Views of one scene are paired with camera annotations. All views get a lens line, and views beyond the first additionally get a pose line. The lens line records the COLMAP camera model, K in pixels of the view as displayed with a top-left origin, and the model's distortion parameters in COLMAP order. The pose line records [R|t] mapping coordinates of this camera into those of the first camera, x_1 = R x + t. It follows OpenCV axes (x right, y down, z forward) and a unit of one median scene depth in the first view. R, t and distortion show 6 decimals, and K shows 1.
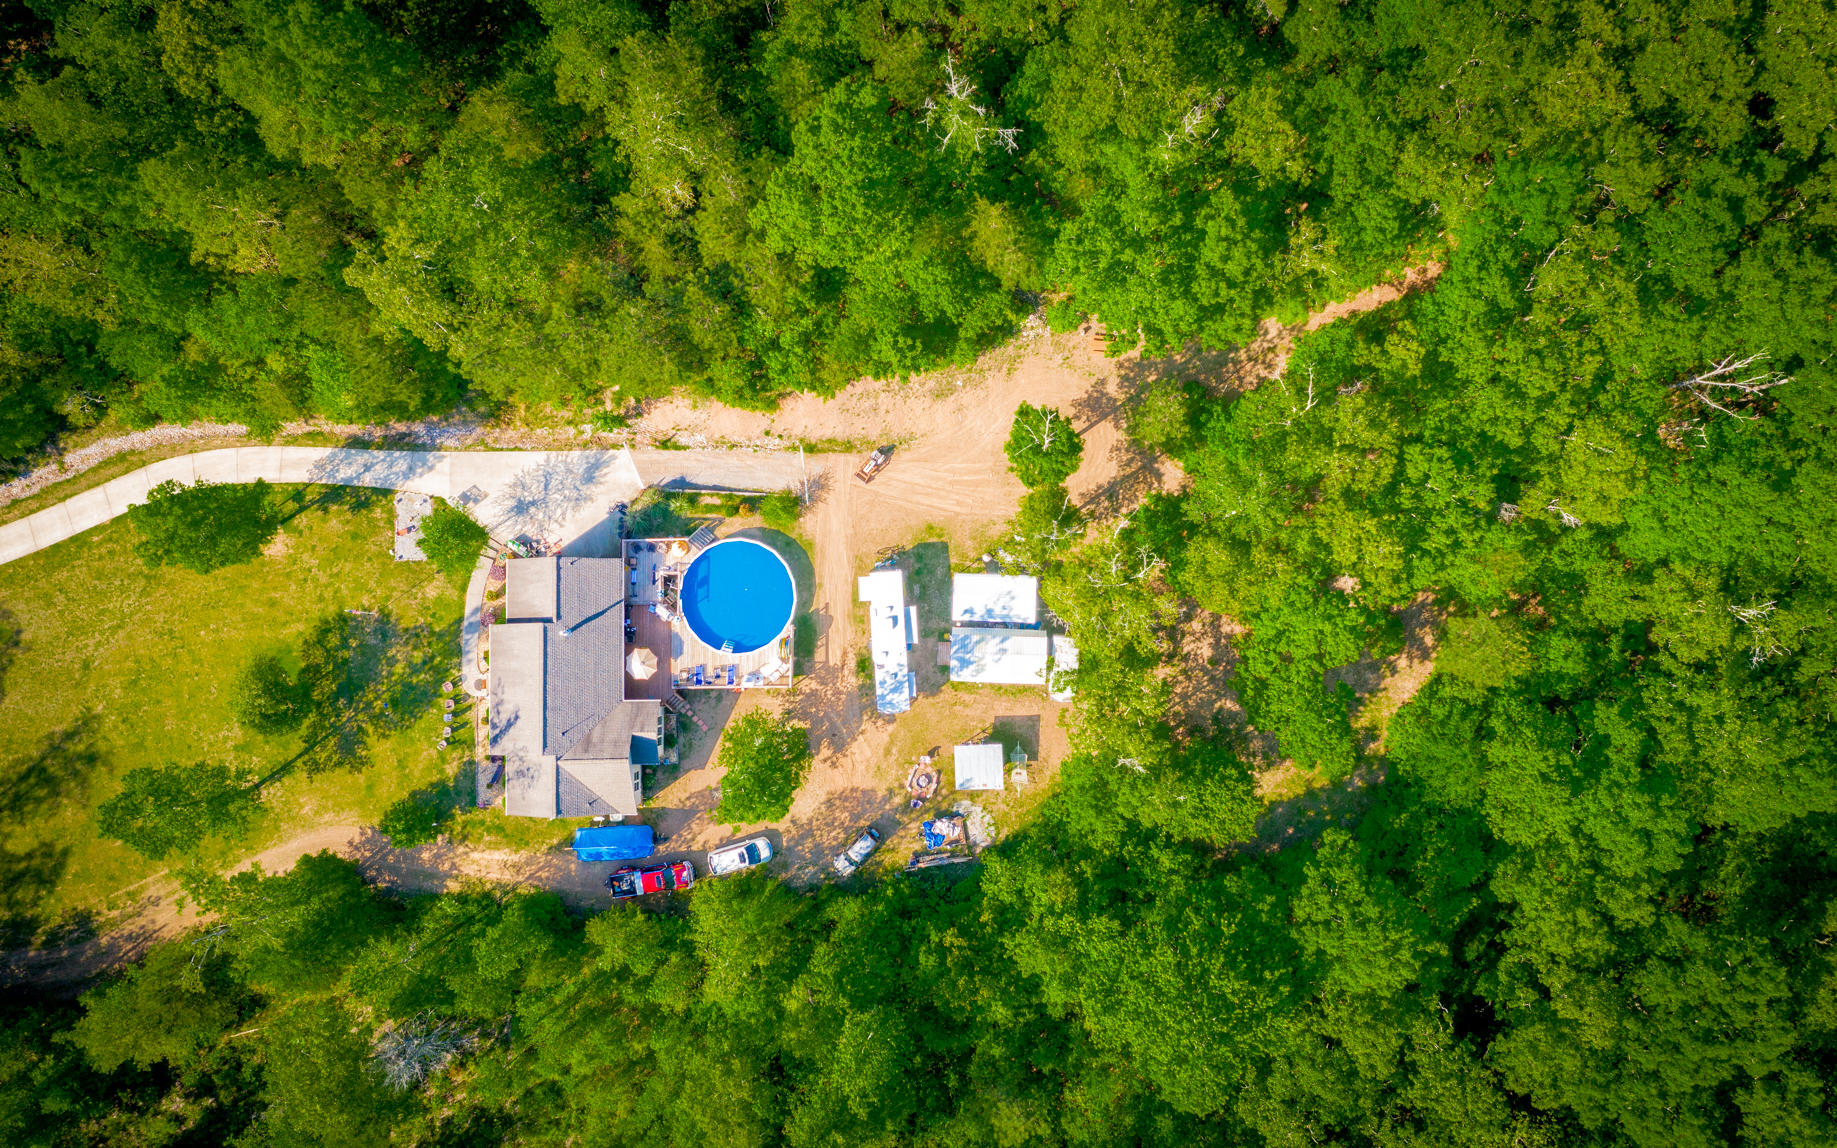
lens RADIAL K [[1452.0, 0, 909.9], [0, 1452.0, 603.8], [0, 0, 1]] dist [0.006849, 0.002935]
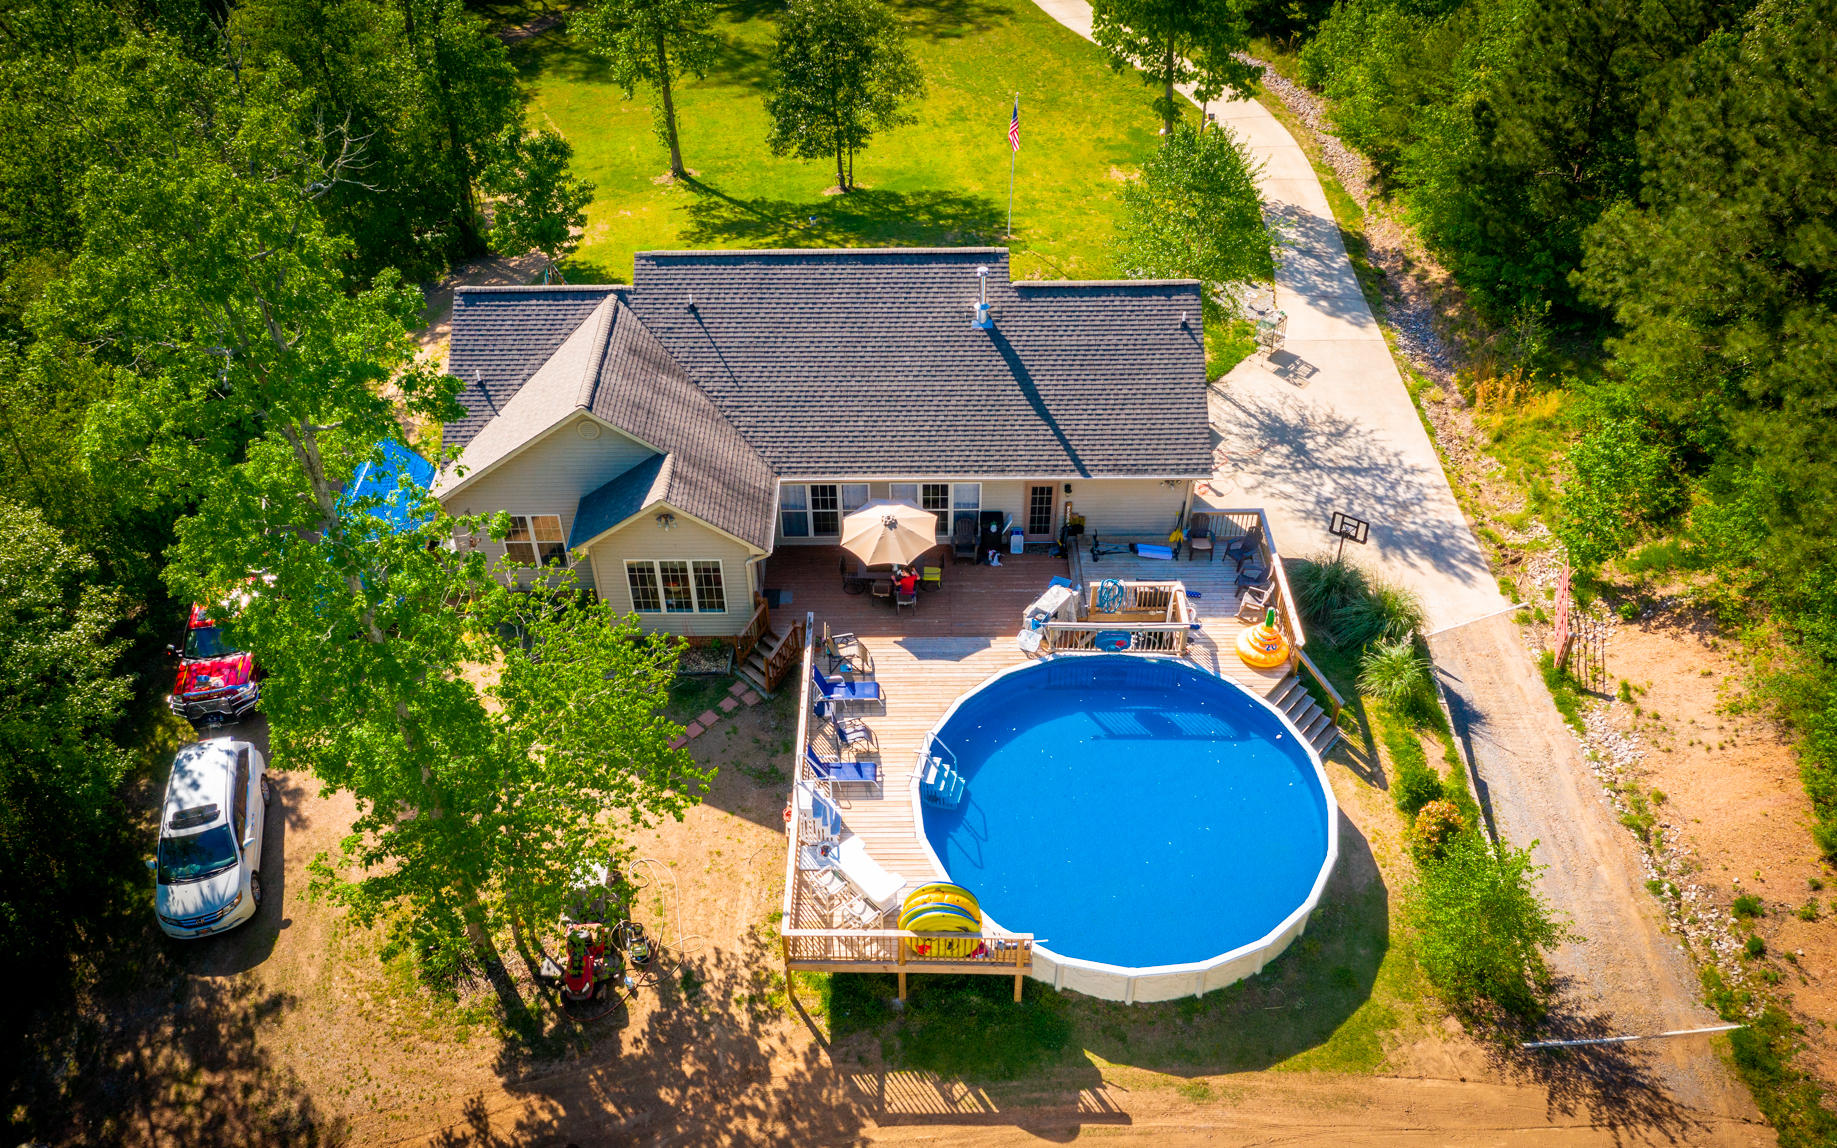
lens RADIAL K [[1452.0, 0, 909.9], [0, 1452.0, 603.8], [0, 0, 1]] dist [0.006849, 0.002935]
pose [[-0.011844, 0.680987, -0.732200, 0.060621], [-0.999305, 0.017828, 0.032746, 0.025881], [0.035353, 0.732079, 0.680302, 0.774558]]
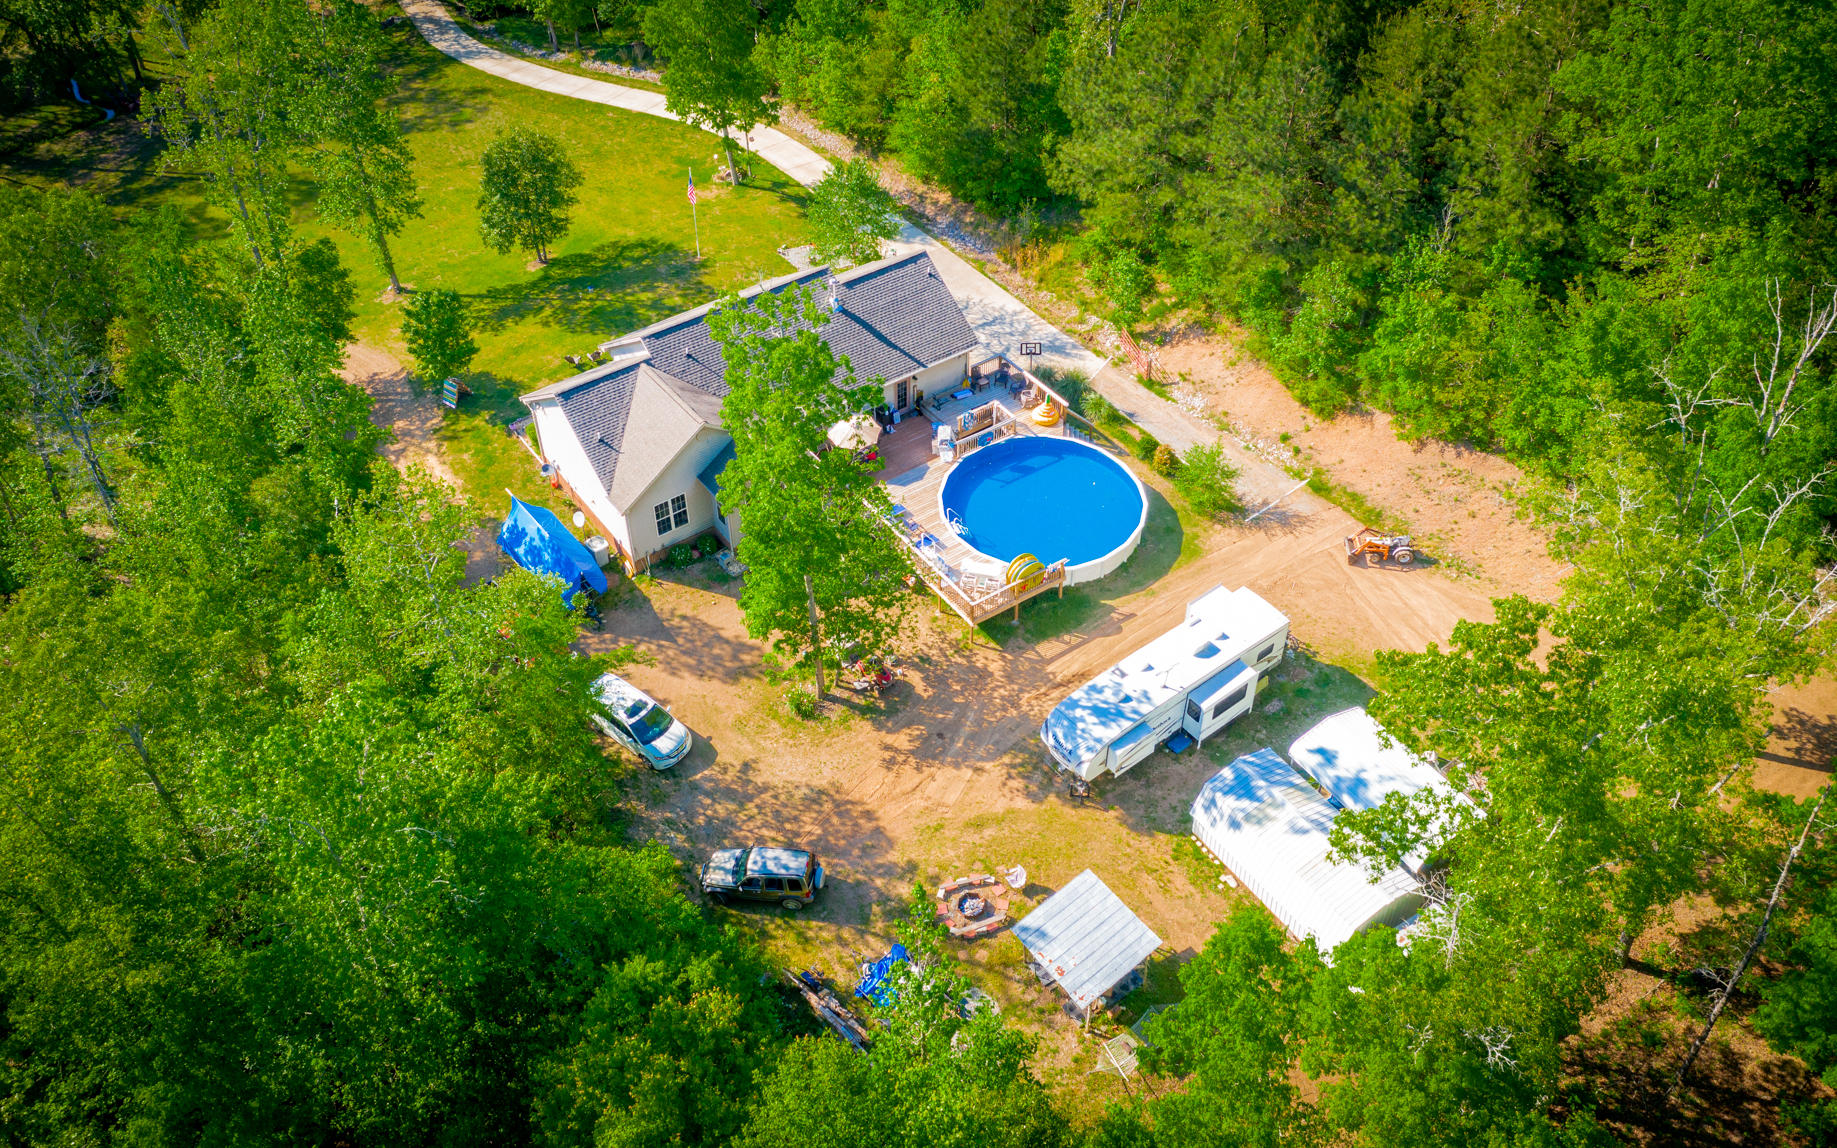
lens RADIAL K [[1523.7, 0, 898.6], [0, 1523.7, 573.3], [0, 0, 1]] dist [0.009216, 0.001787]
pose [[0.566226, 0.576620, -0.588981, 0.214326], [-0.824005, 0.413422, -0.387425, 0.280869], [0.020100, 0.704693, 0.709228, 0.591913]]
